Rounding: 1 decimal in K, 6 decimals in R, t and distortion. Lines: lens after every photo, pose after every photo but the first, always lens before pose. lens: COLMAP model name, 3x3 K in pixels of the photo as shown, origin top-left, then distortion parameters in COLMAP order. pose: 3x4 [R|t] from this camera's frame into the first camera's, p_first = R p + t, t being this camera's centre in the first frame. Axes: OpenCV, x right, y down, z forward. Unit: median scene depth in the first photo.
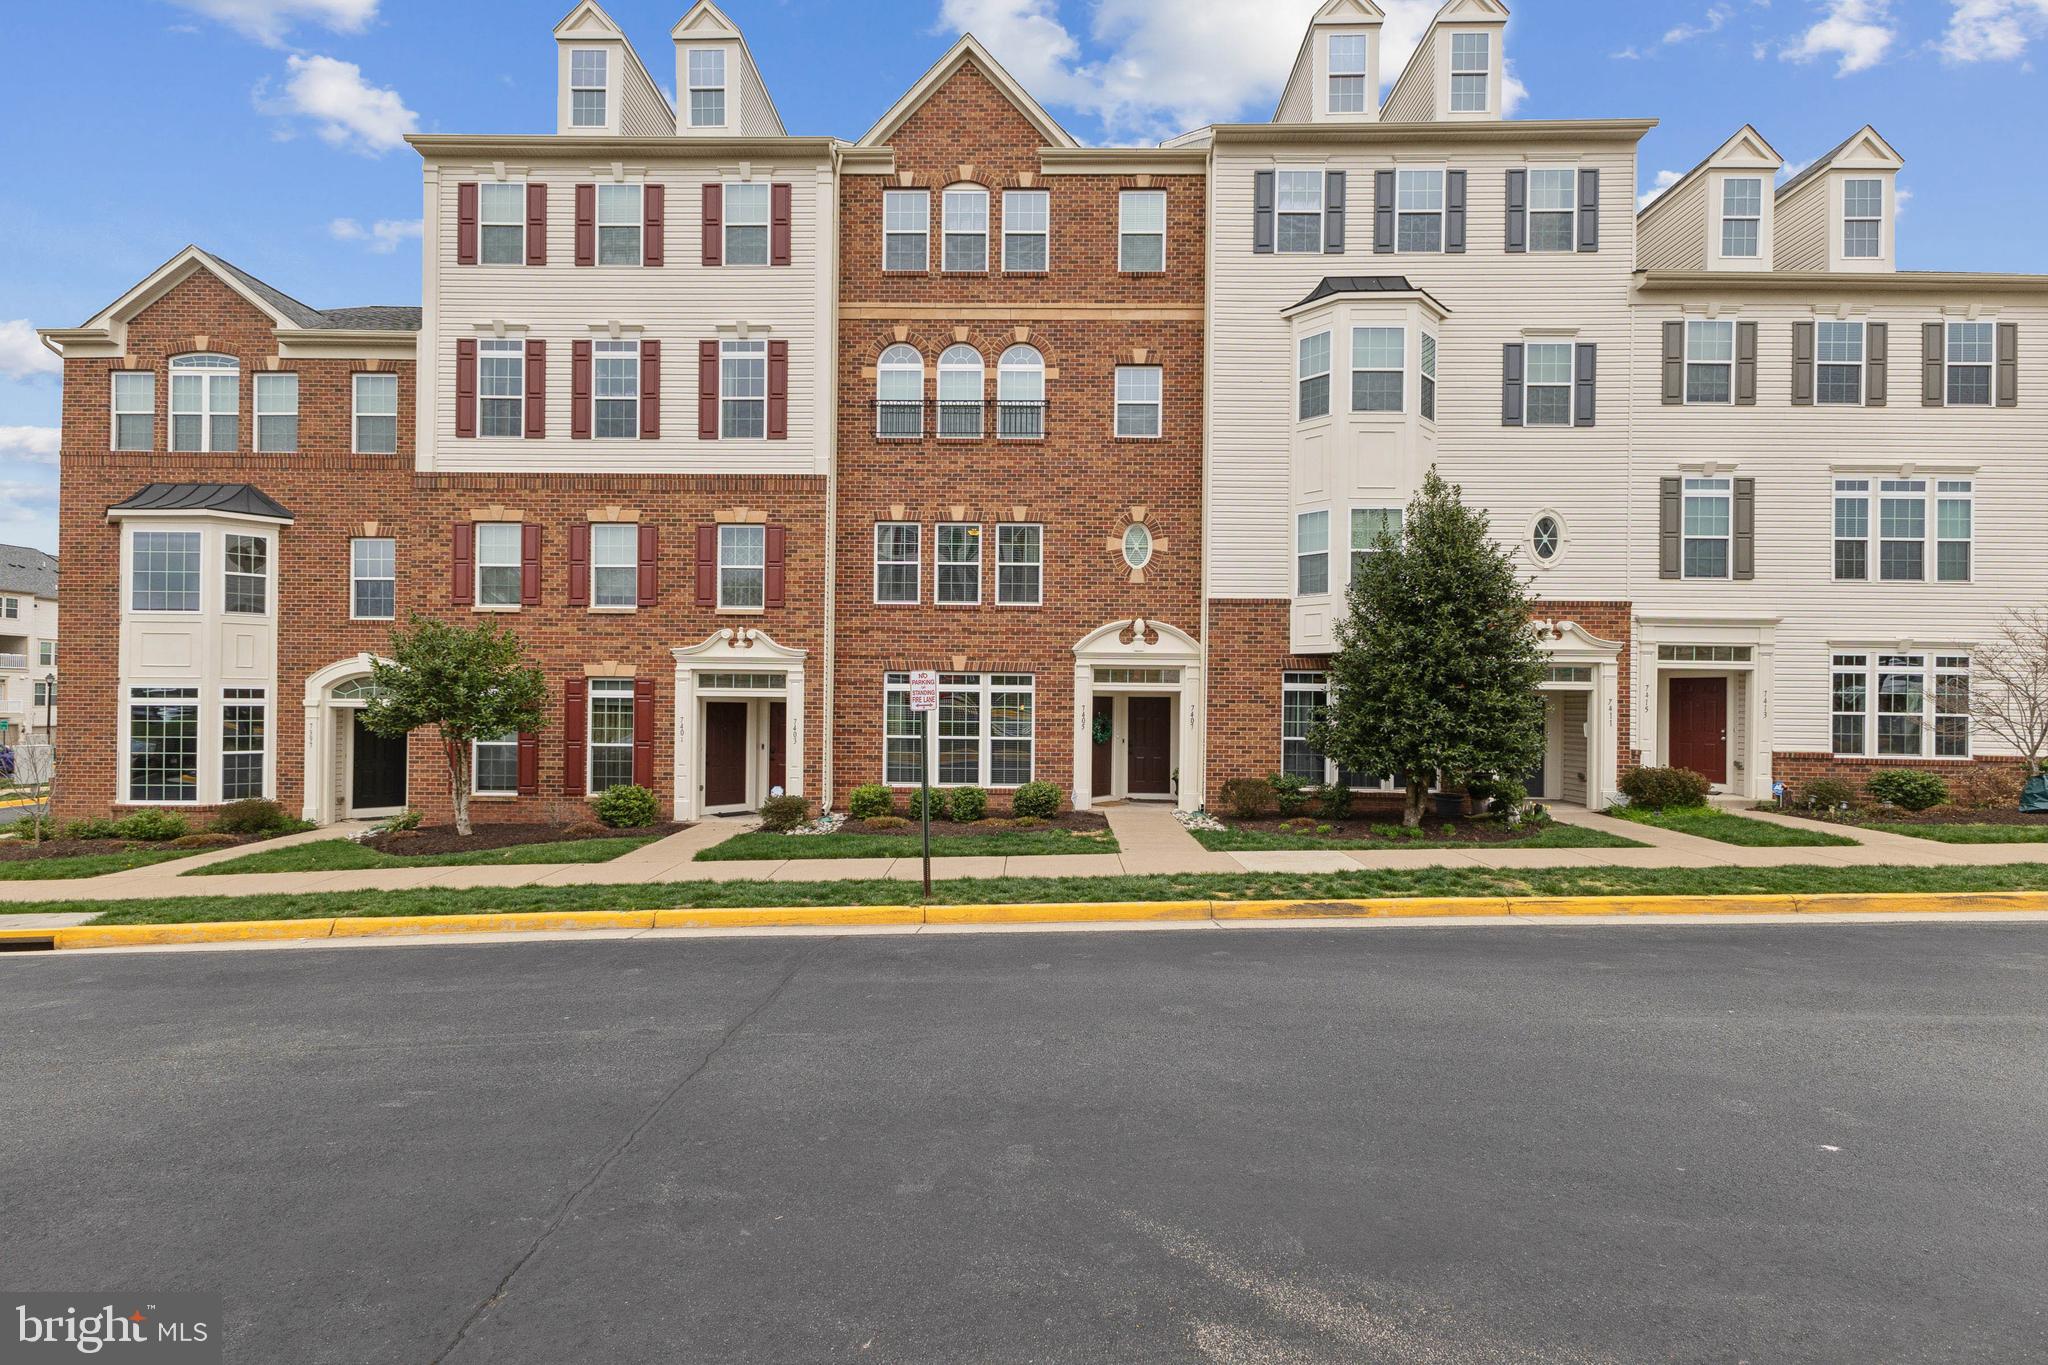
lens RADIAL K [[913.5, 0, 1025.4], [0, 913.5, 689.0], [0, 0, 1]] dist [0.011455, -0.001960]
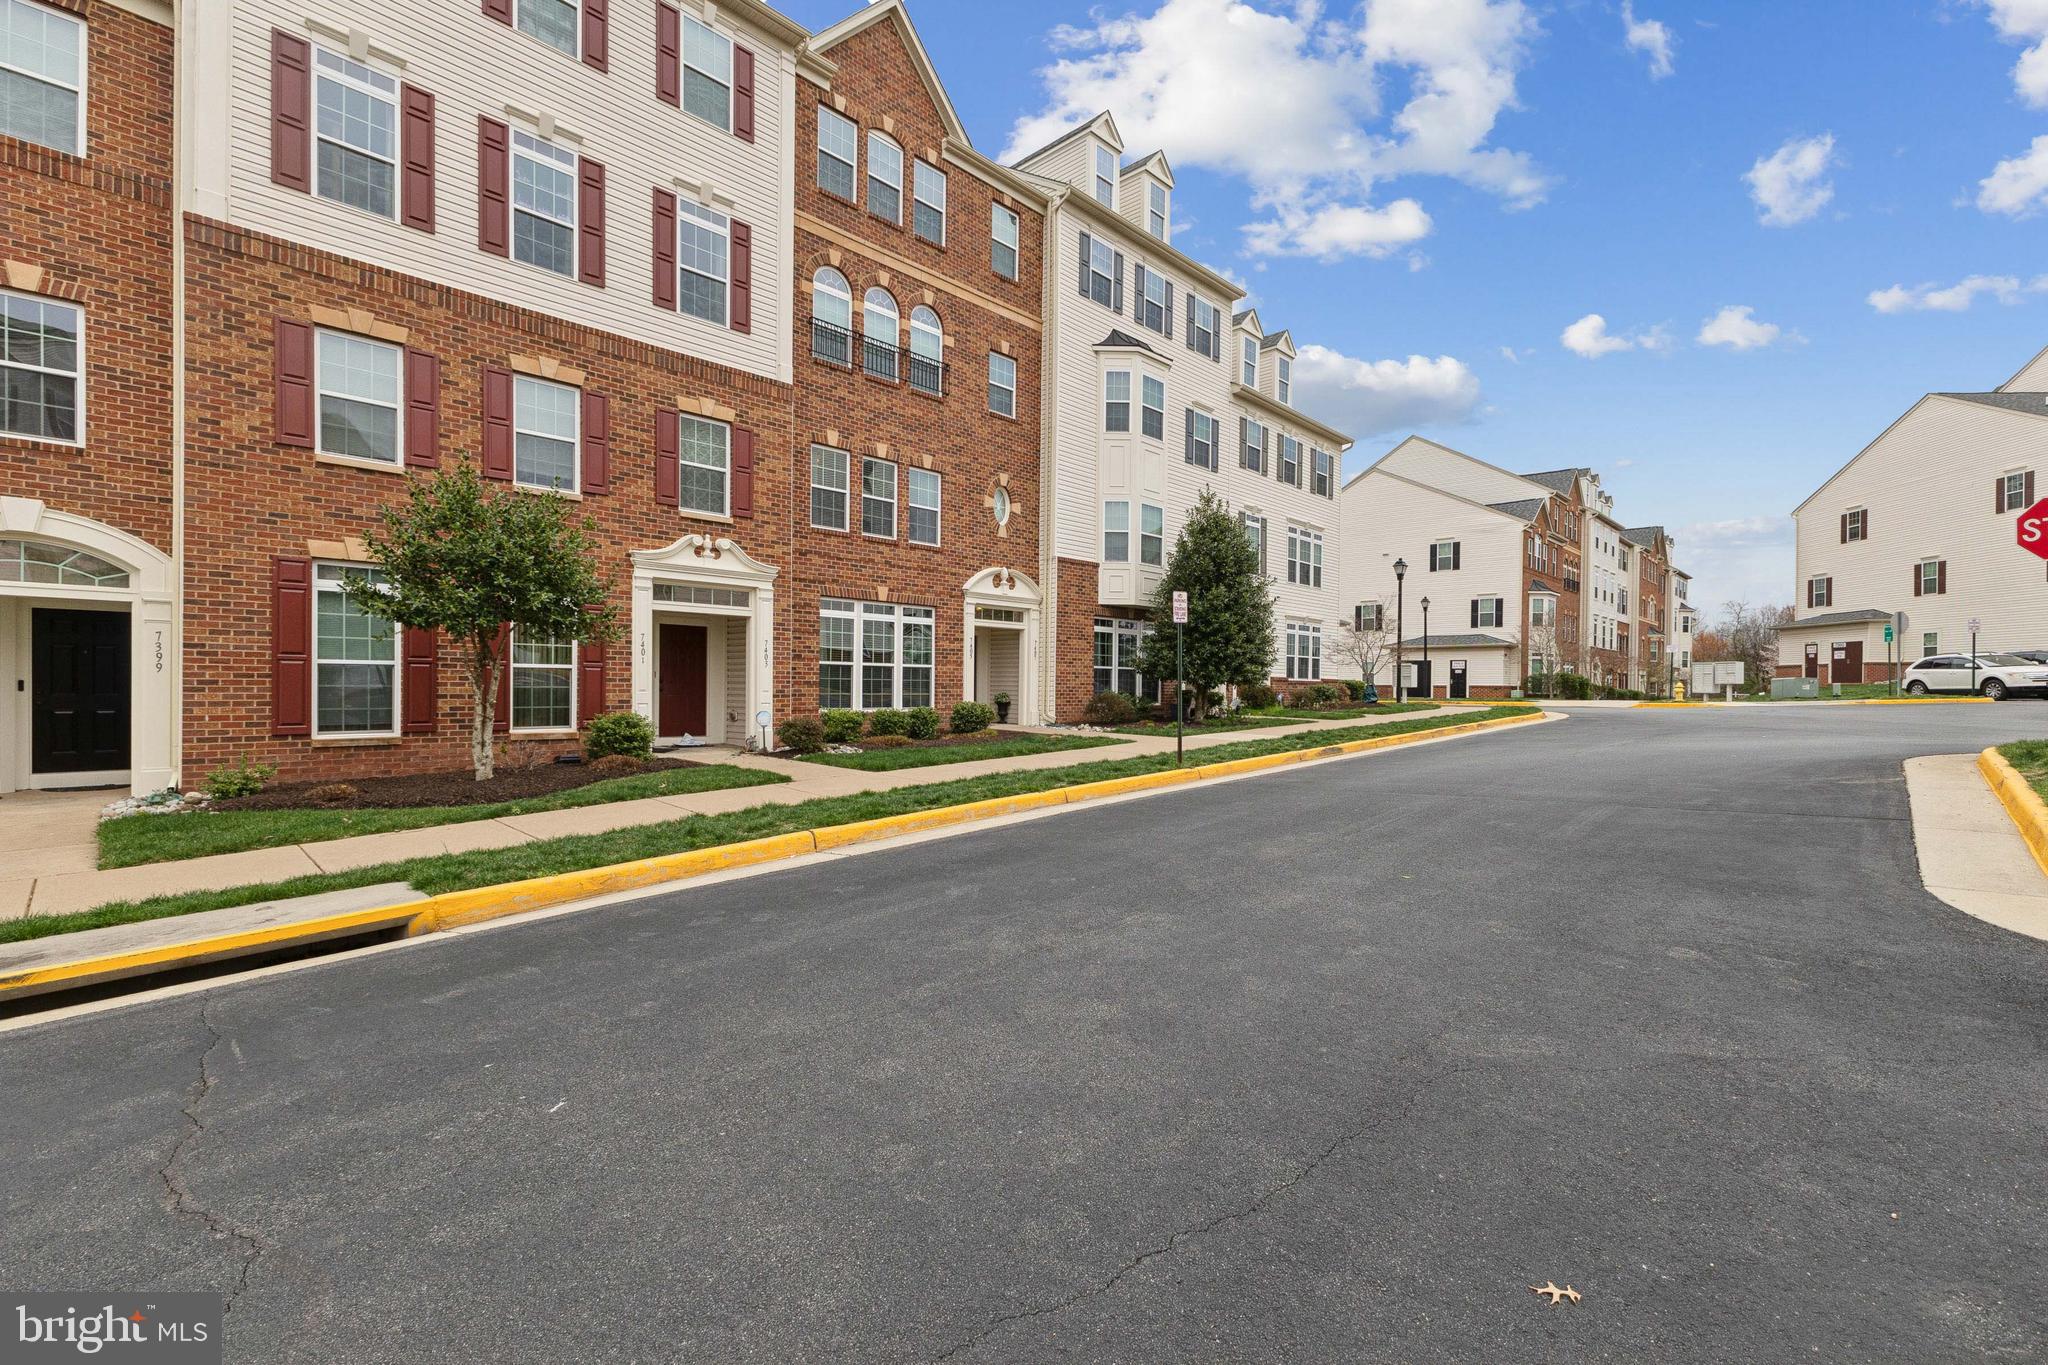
lens RADIAL K [[913.5, 0, 1025.8], [0, 913.5, 682.7], [0, 0, 1]] dist [0.011455, -0.001960]
pose [[0.667841, -0.000256, 0.744304, -0.755859], [-0.015124, 0.999789, 0.013914, 0.058132], [-0.744150, -0.020549, 0.667696, 0.174583]]
